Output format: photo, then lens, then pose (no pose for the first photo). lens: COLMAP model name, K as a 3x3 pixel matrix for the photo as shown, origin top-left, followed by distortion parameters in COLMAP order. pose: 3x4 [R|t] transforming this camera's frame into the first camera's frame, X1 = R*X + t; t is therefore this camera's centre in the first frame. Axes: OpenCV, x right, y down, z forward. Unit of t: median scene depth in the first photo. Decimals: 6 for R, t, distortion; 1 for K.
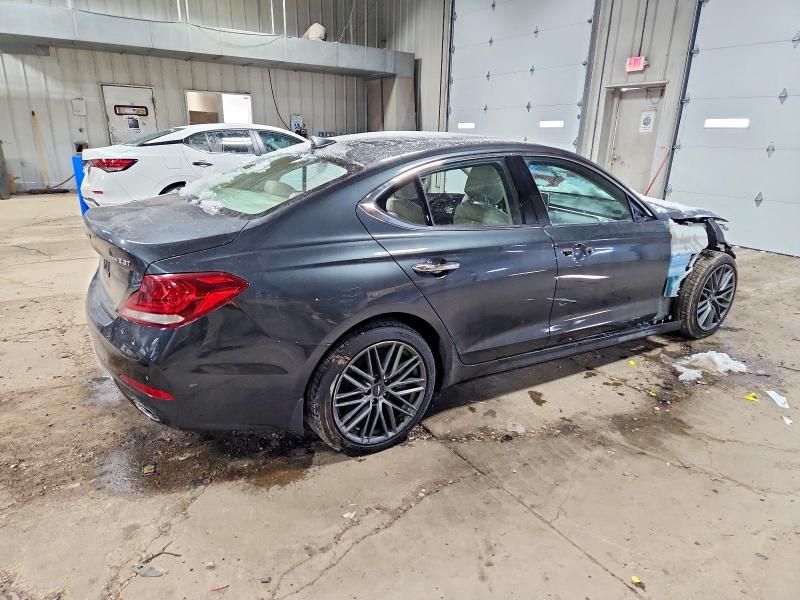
lens RADIAL K [[523.8, 0, 402.9], [0, 523.8, 305.2], [0, 0, 1]] dist [0.045274, -0.015585]
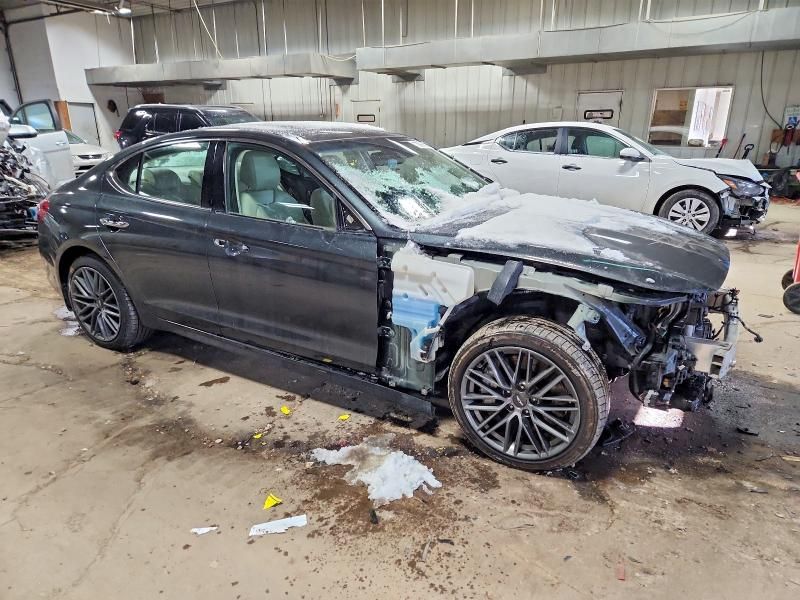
lens RADIAL K [[523.8, 0, 403.9], [0, 523.8, 296.0], [0, 0, 1]] dist [0.045274, -0.015585]
pose [[0.475860, 0.245228, -0.844642, 1.070116], [-0.264706, 0.955749, 0.128354, -0.178310], [0.838742, 0.162504, 0.519716, 0.647386]]
